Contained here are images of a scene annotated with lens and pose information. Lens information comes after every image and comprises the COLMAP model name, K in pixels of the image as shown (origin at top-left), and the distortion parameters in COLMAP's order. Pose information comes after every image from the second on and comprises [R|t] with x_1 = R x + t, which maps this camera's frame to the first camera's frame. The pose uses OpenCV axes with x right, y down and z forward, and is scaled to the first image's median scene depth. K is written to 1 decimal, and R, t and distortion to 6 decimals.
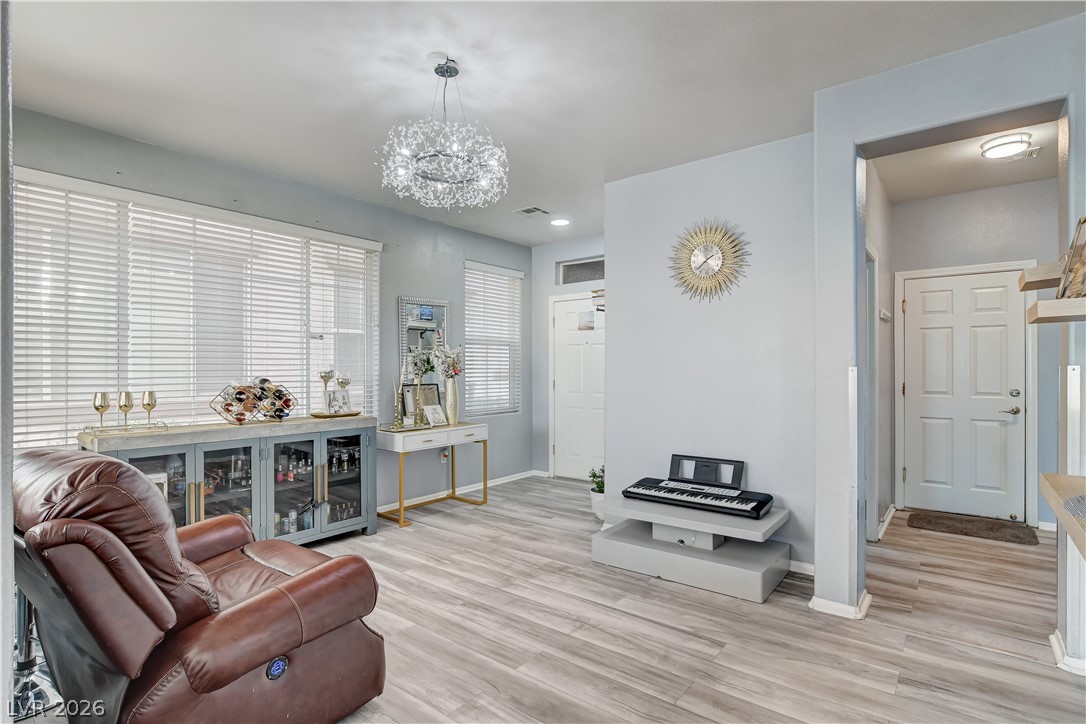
lens RADIAL K [[528.9, 0, 543.0], [0, 528.9, 362.0], [0, 0, 1]] dist [0.002315, 0.000353]
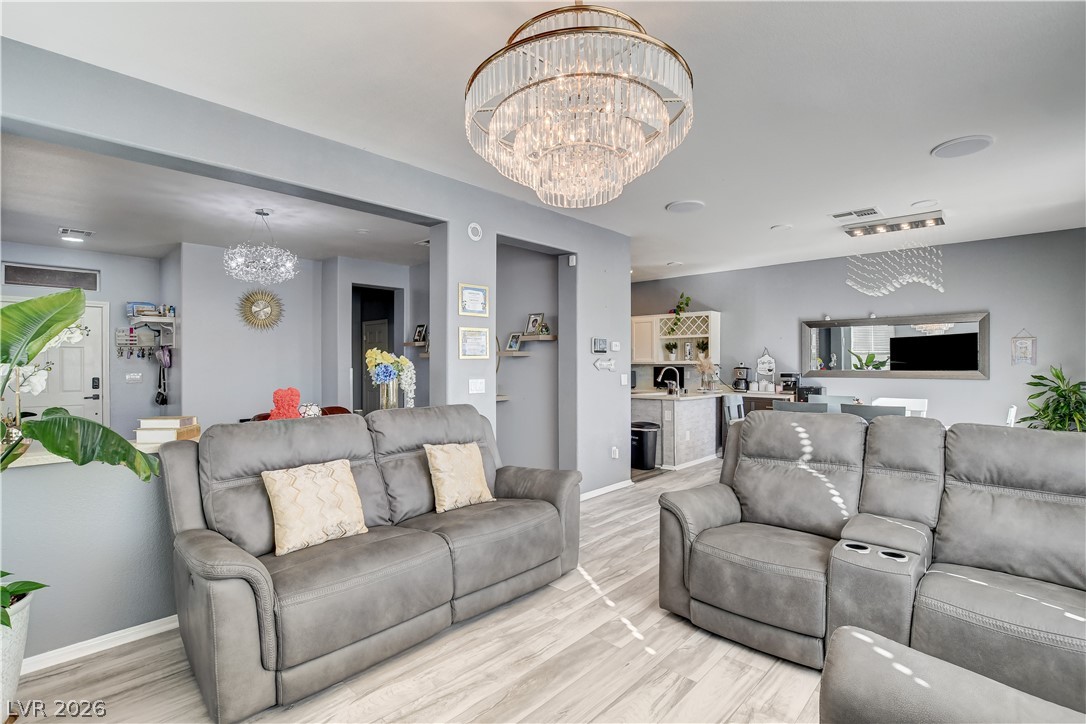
lens RADIAL K [[481.4, 0, 543.0], [0, 481.4, 362.0], [0, 0, 1]] dist [0.000174, -0.000247]
pose [[0.050217, -0.006312, 0.998718, -1.343225], [-0.011541, 0.999910, 0.006899, -0.034744], [-0.998672, -0.011872, 0.050140, -0.062673]]
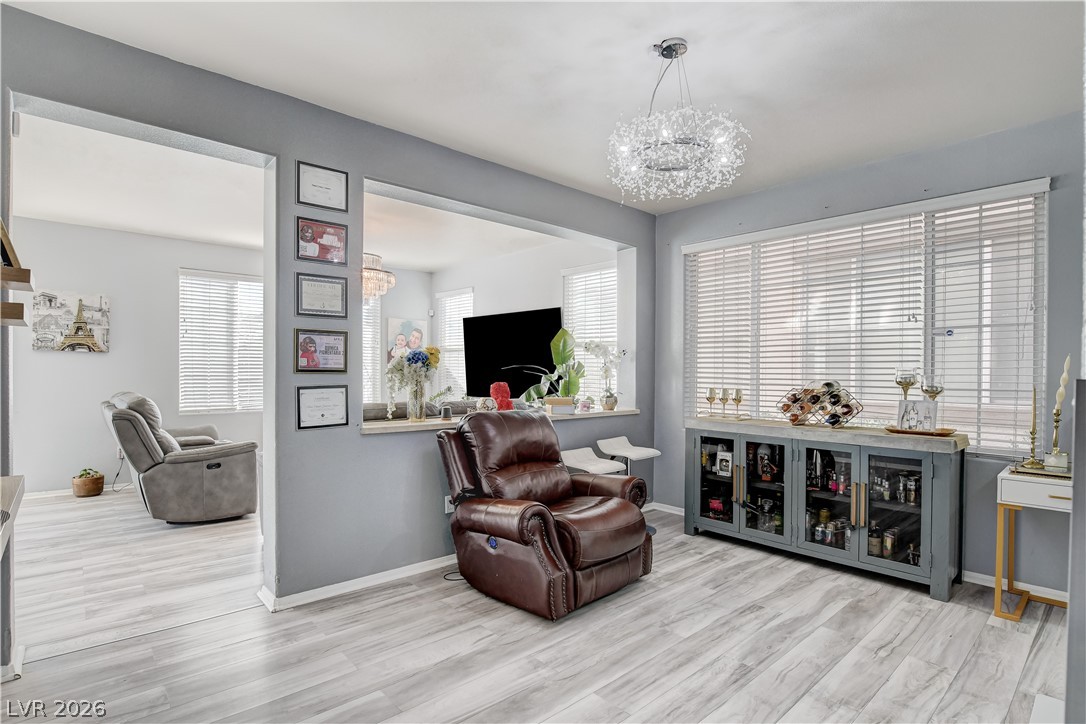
lens RADIAL K [[537.0, 0, 542.1], [0, 537.0, 368.4], [0, 0, 1]] dist [-0.033253, -0.000093]
pose [[-0.160770, -0.004641, -0.986981, 0.564465], [0.004882, 0.999973, -0.005498, 0.008989], [0.986980, -0.005703, -0.160743, 0.677814]]
